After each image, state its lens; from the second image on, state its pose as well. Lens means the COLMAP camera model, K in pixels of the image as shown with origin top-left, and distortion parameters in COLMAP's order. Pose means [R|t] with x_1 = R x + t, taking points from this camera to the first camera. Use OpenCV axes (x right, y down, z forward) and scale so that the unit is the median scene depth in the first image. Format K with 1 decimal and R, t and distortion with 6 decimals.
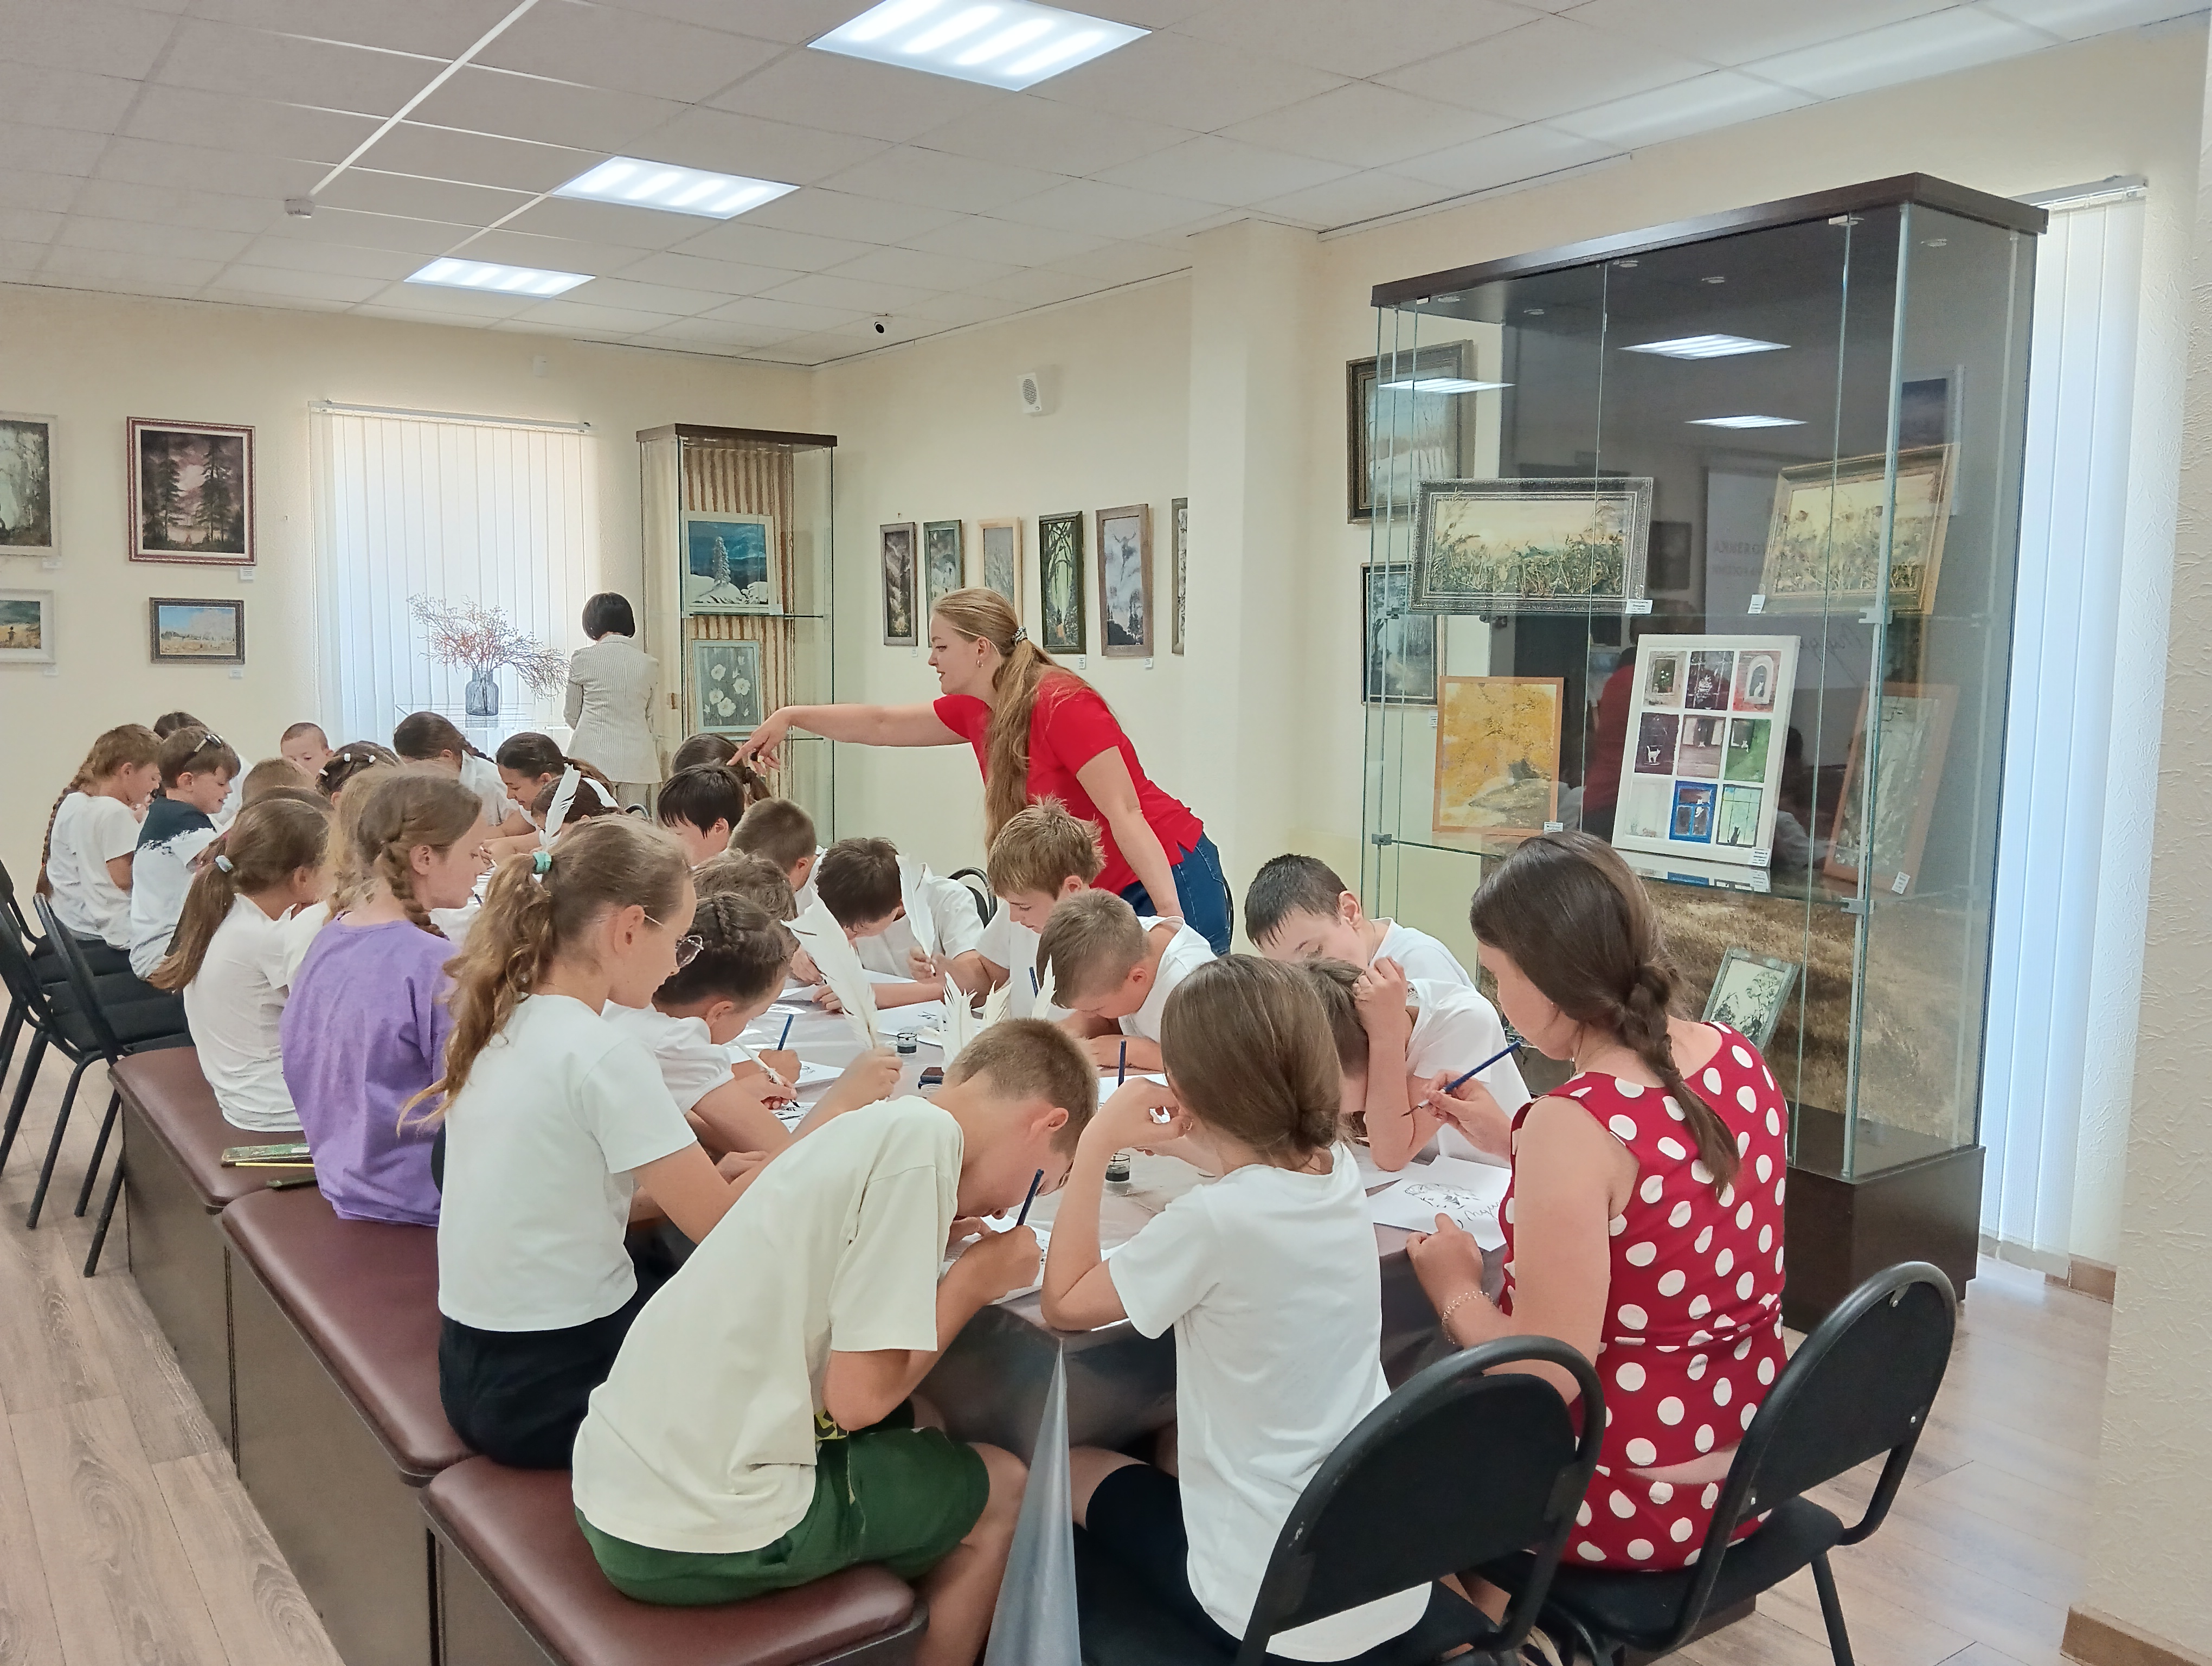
lens RADIAL K [[1811.8, 0, 1099.8], [0, 1811.8, 841.9], [0, 0, 1]] dist [0.072302, -0.152378]
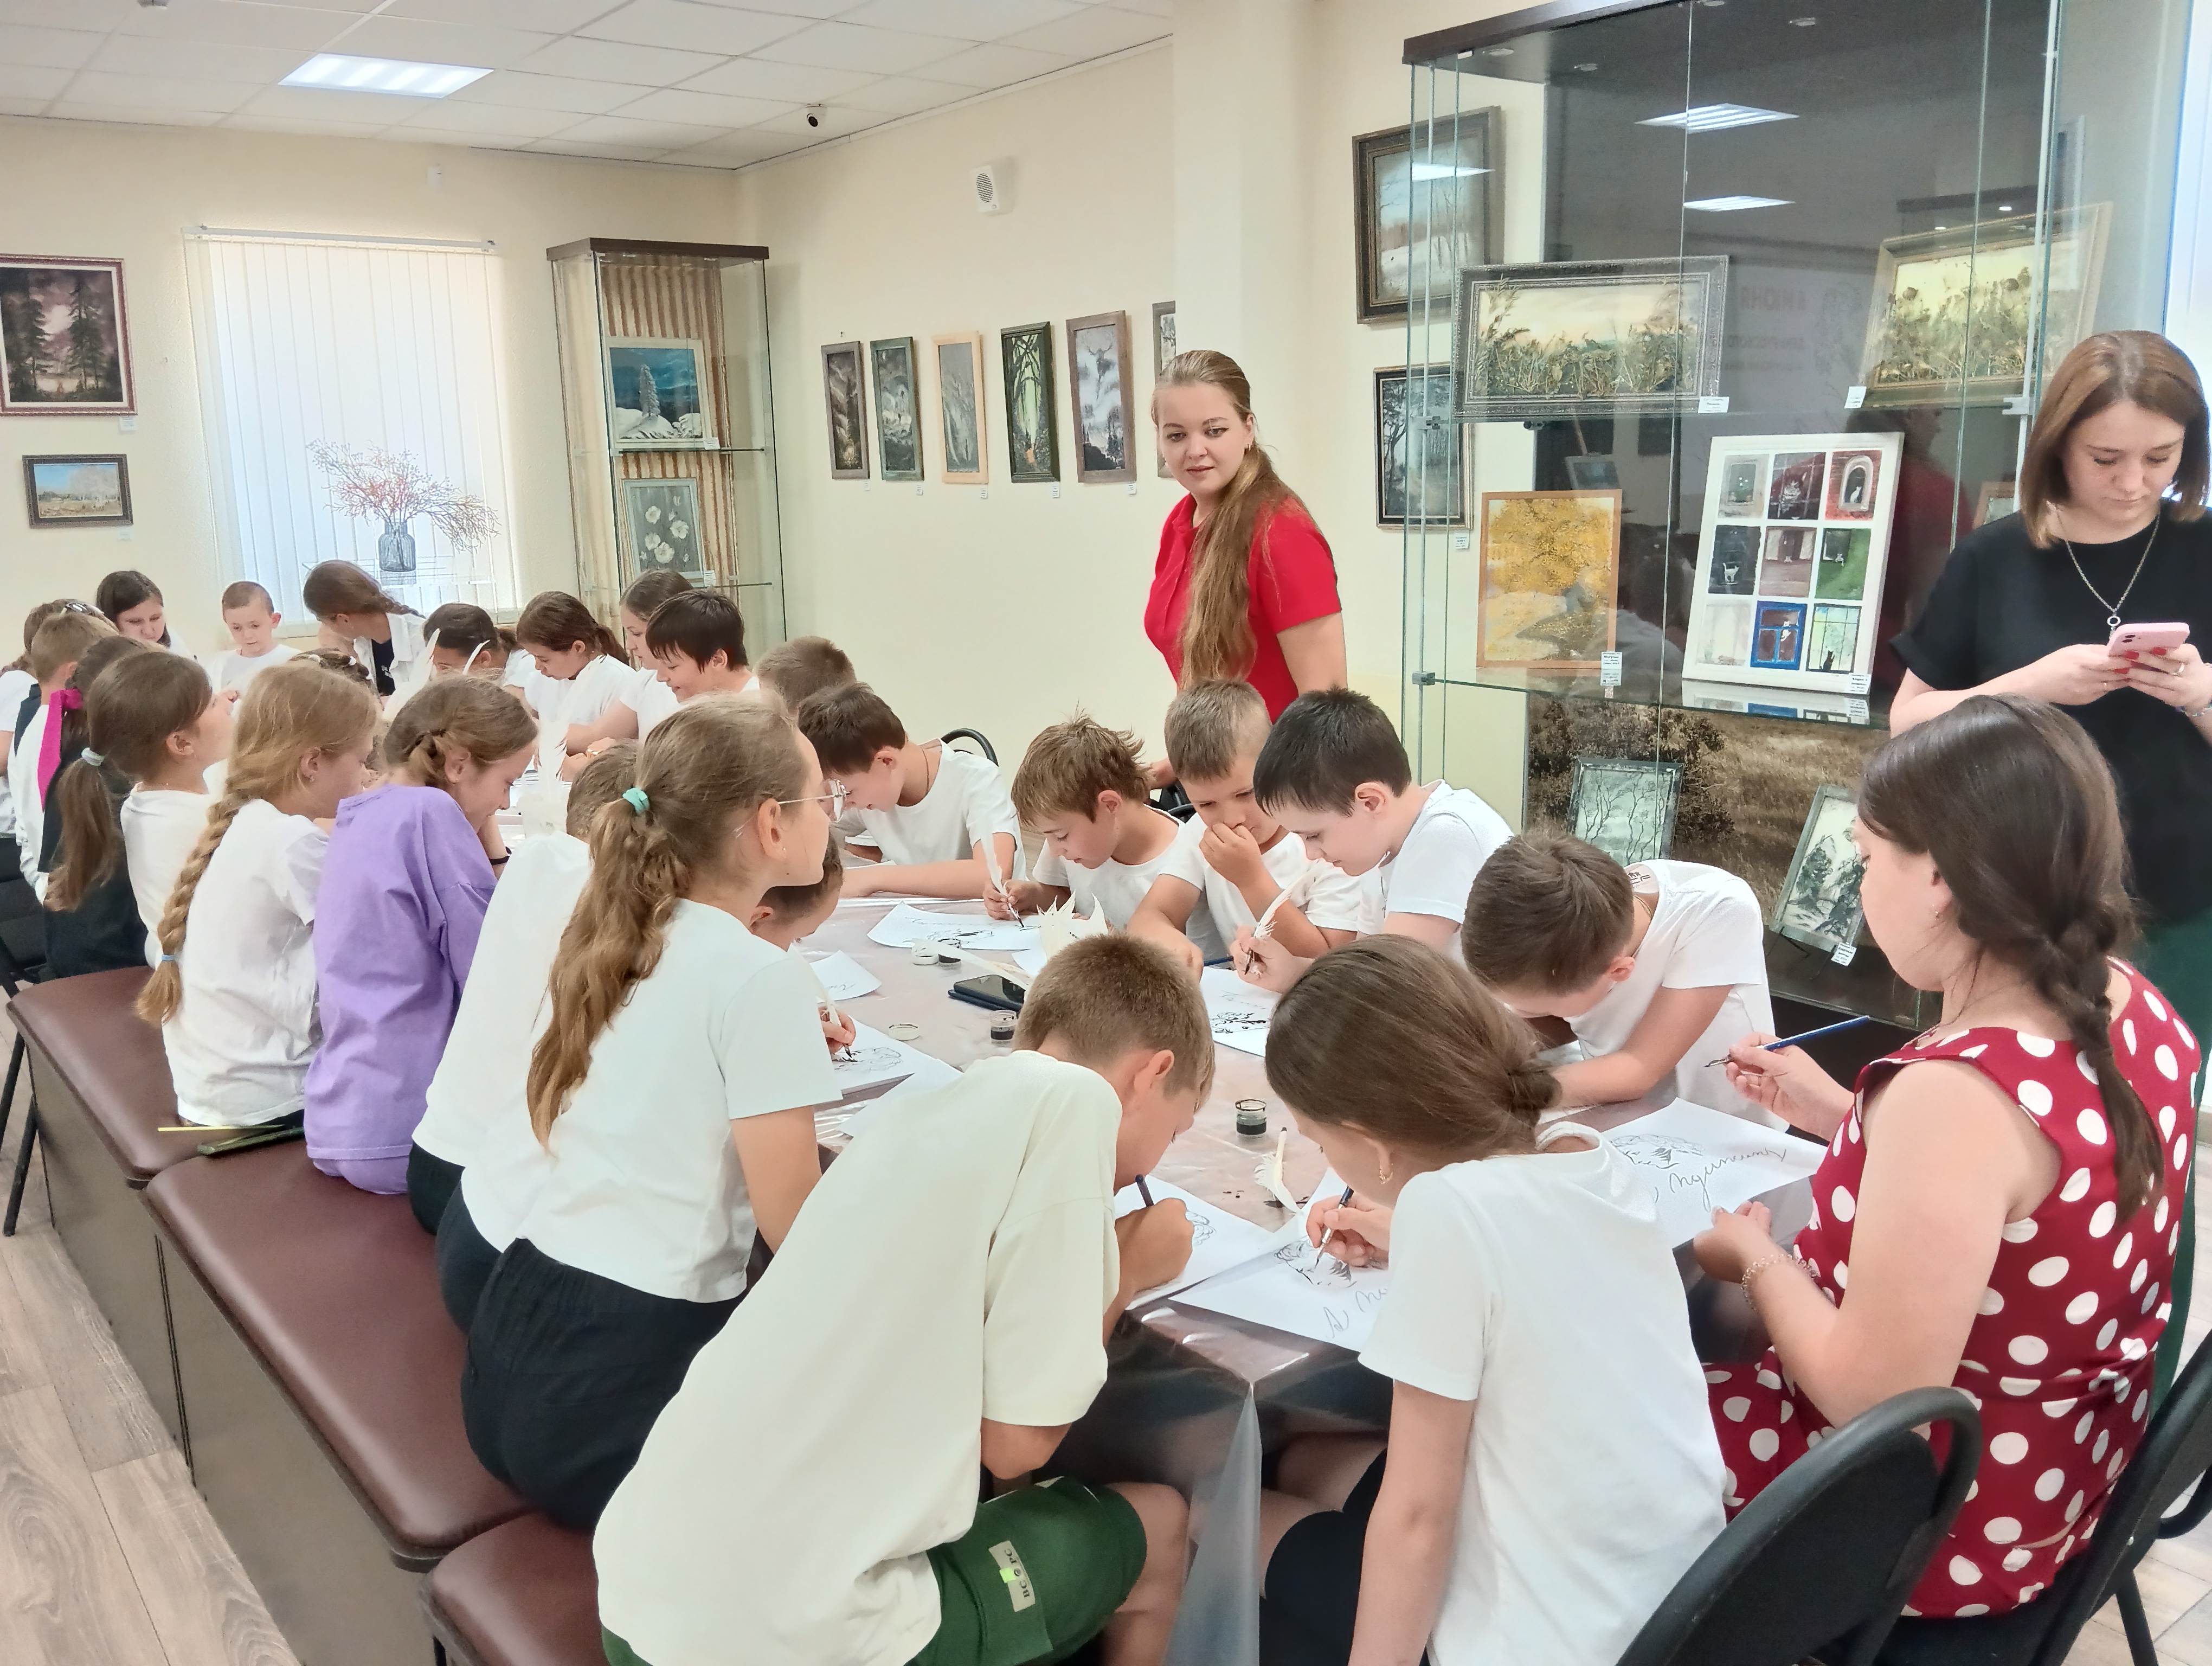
lens RADIAL K [[1811.8, 0, 1099.1], [0, 1811.8, 839.5], [0, 0, 1]] dist [0.072302, -0.152378]
pose [[0.998543, -0.041985, 0.033907, -0.038706], [0.038654, 0.994866, 0.093528, -0.012136], [-0.037660, -0.092081, 0.995039, 0.097244]]
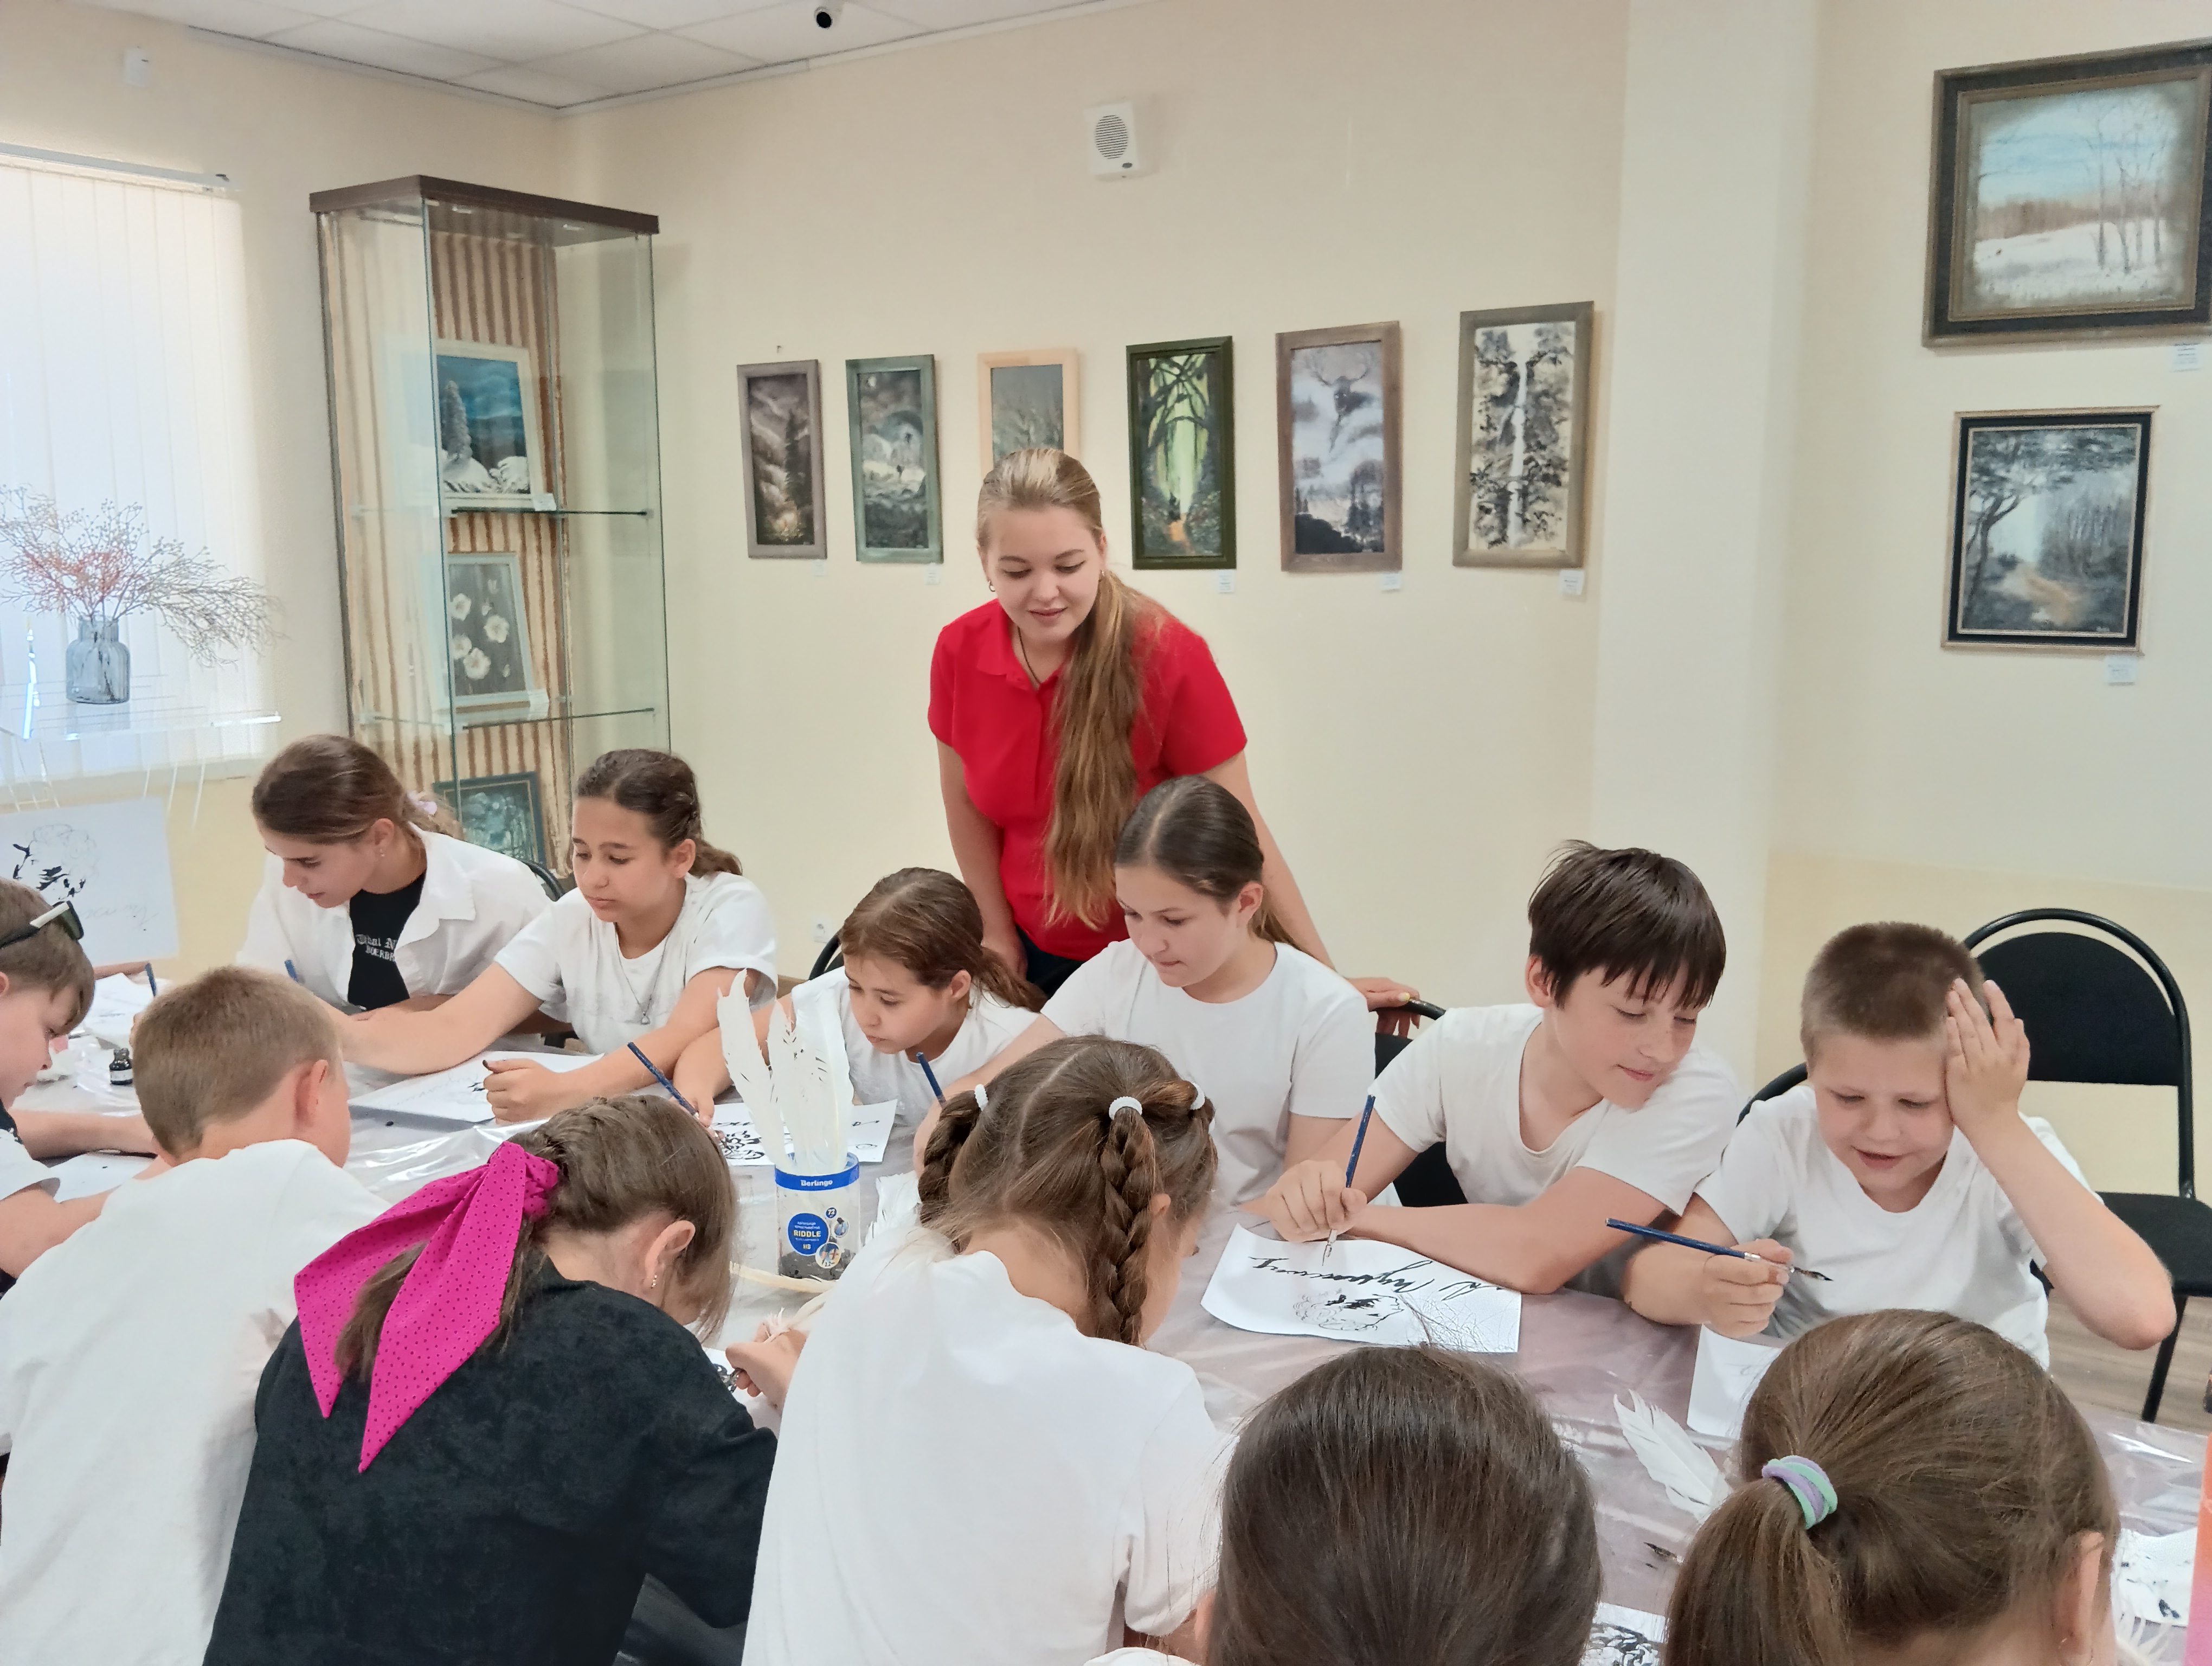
lens RADIAL K [[1848.7, 0, 1078.2], [0, 1848.7, 843.3], [0, 0, 1]] dist [0.070139, -0.144507]
pose [[0.937730, -0.070735, 0.340087, -0.412265], [0.052042, 0.996606, 0.063788, -0.076653], [-0.343445, -0.042117, 0.938228, 0.602197]]
